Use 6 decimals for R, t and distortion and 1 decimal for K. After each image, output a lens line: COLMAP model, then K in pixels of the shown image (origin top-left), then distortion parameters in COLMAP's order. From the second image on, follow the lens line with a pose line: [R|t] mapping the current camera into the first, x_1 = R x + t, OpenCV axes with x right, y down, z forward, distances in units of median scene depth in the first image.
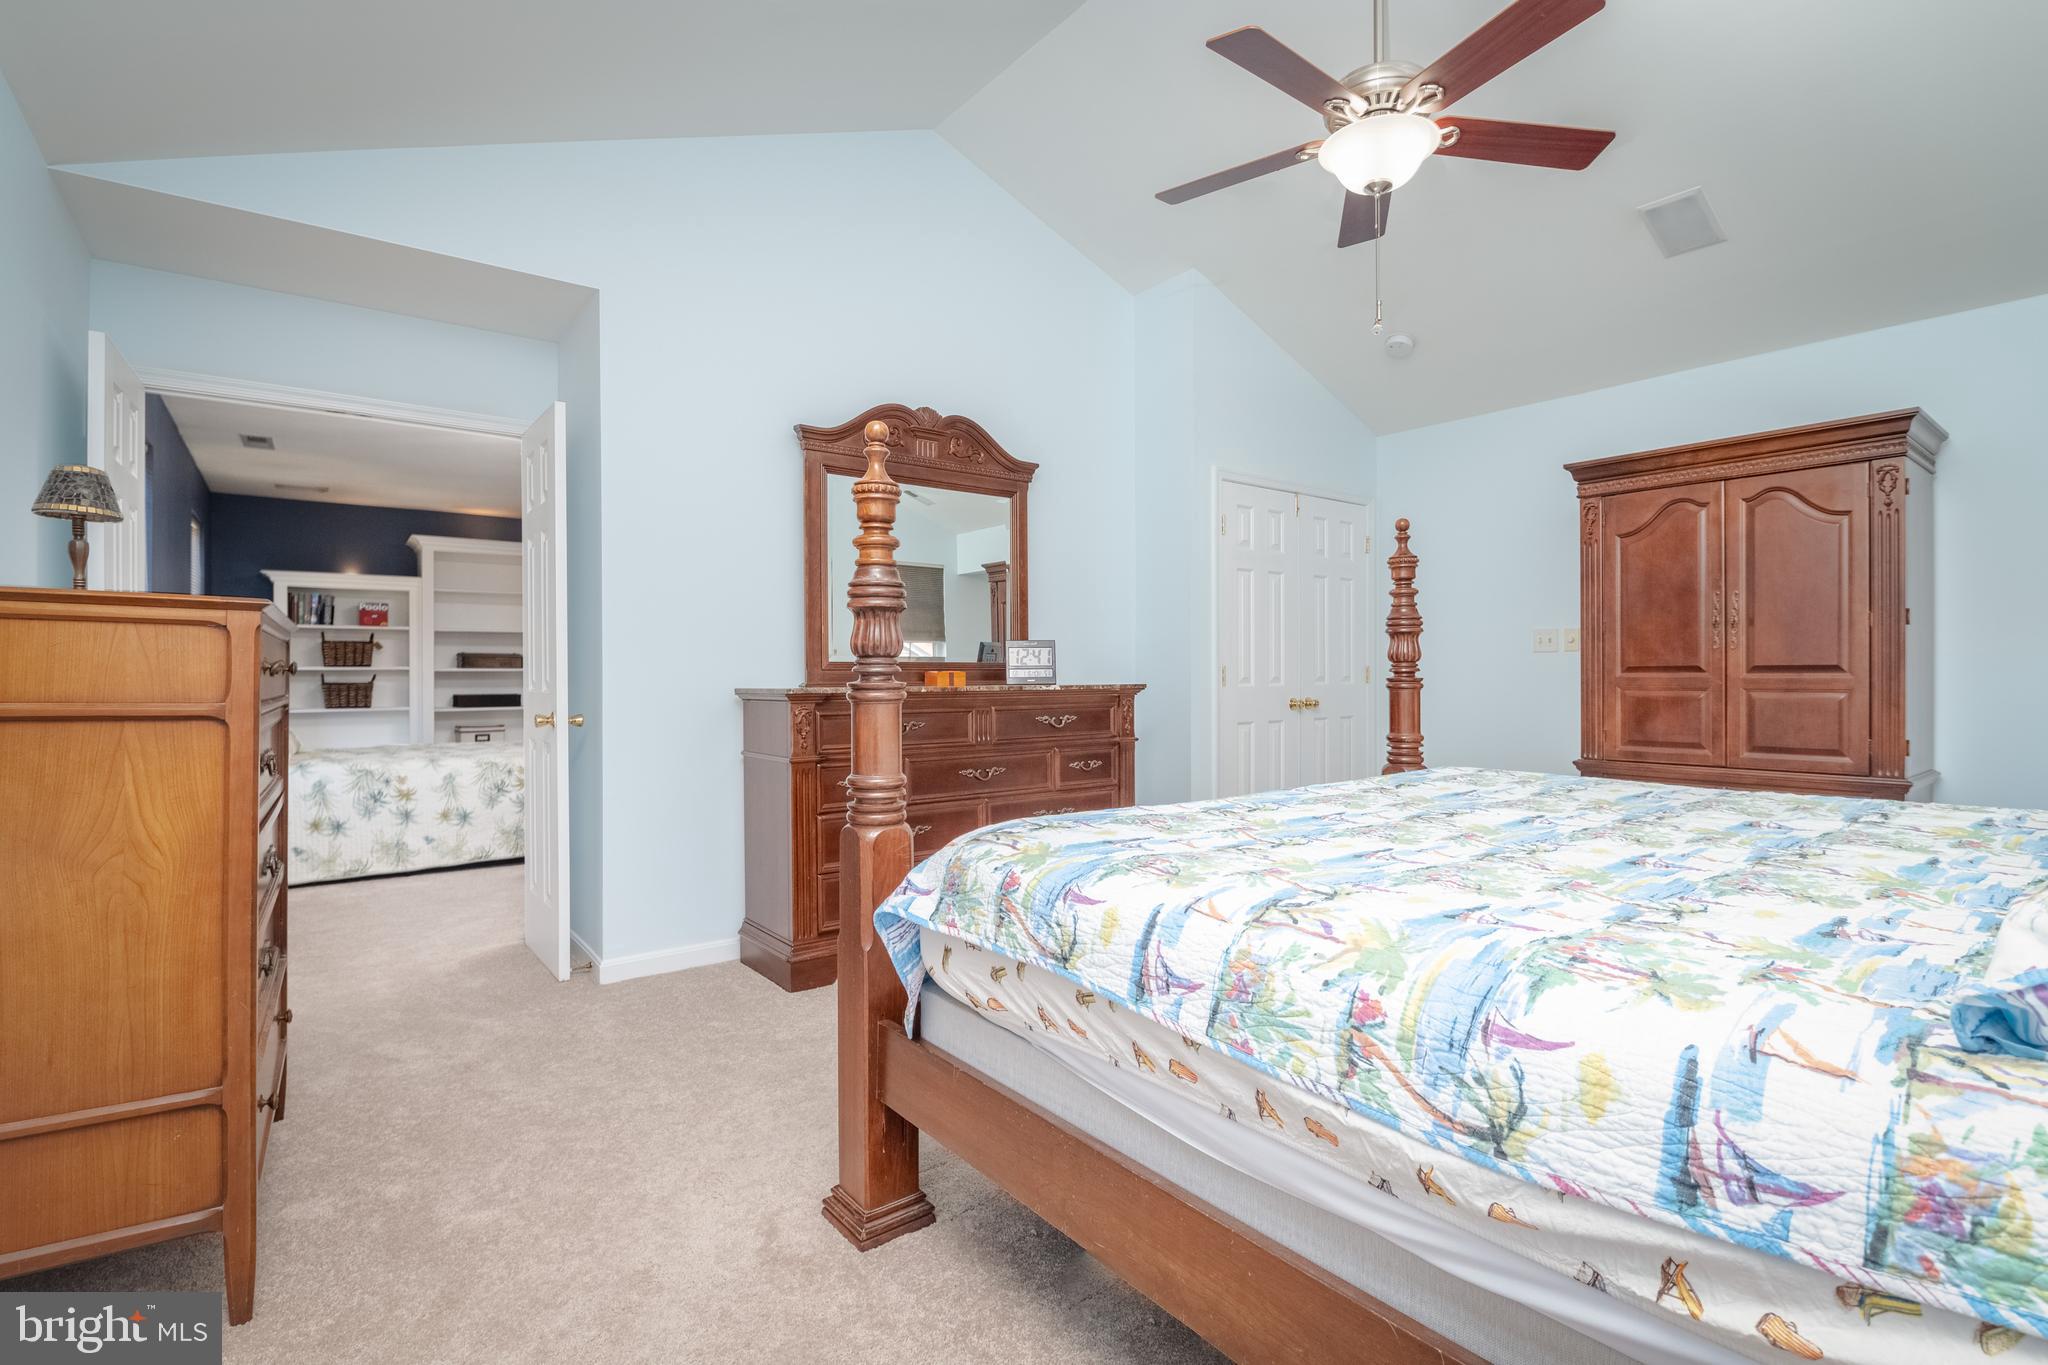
lens RADIAL K [[974.0, 0, 1037.4], [0, 974.0, 675.7], [0, 0, 1]] dist [-0.014191, -0.000713]
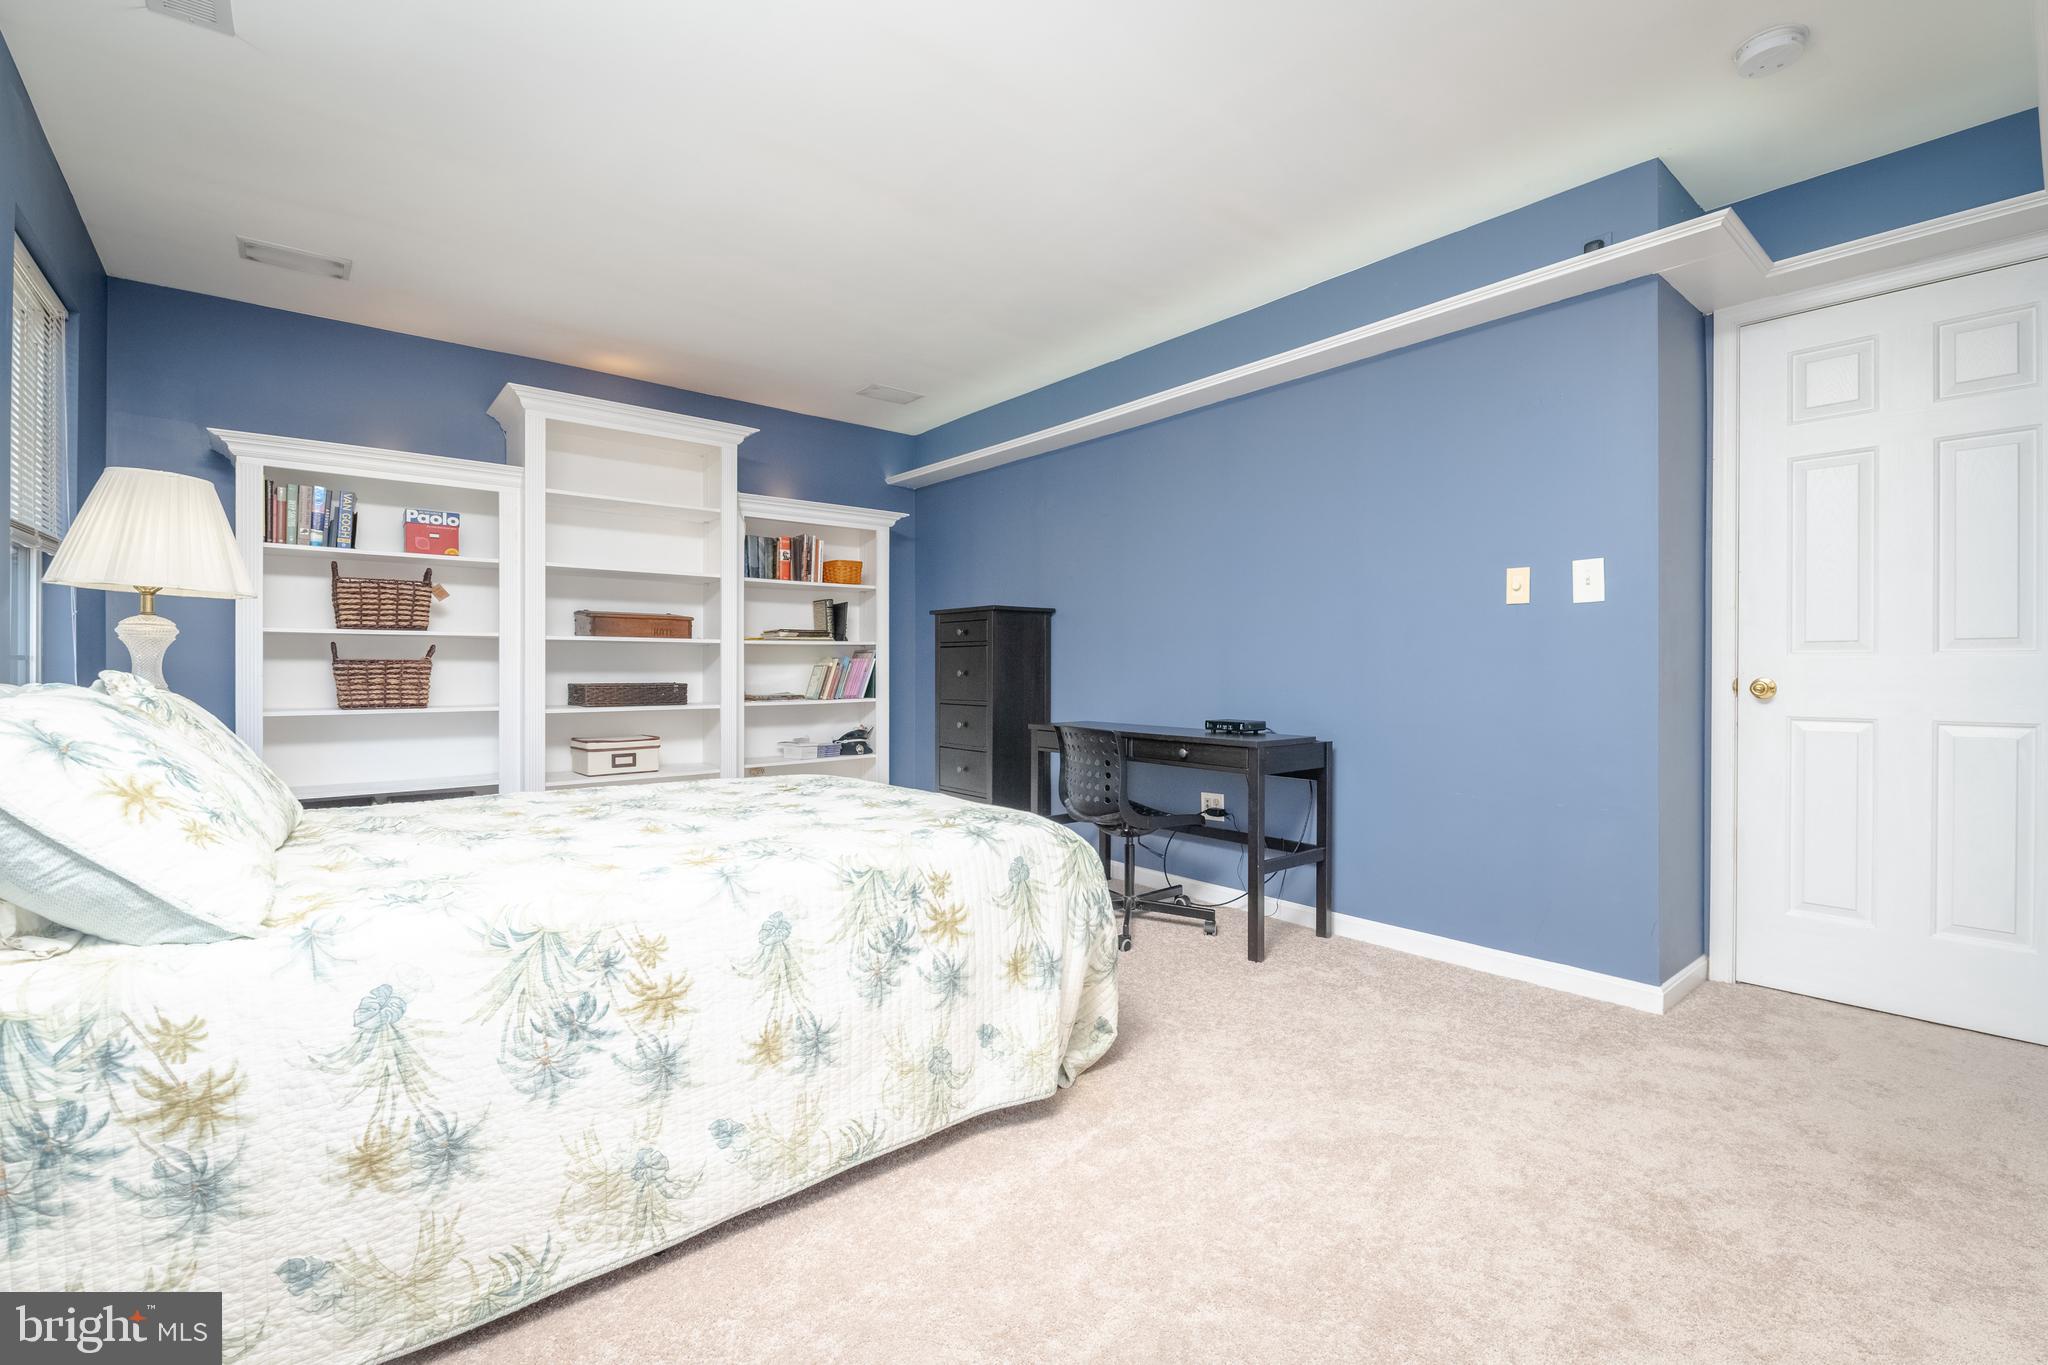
lens RADIAL K [[885.4, 0, 1014.1], [0, 885.4, 677.5], [0, 0, 1]] dist [-0.010560, -0.000165]
pose [[0.999012, 0.001086, 0.044432, -0.399325], [-0.001216, 0.999995, 0.002902, 0.014696], [-0.044429, -0.002953, 0.999008, 0.516528]]
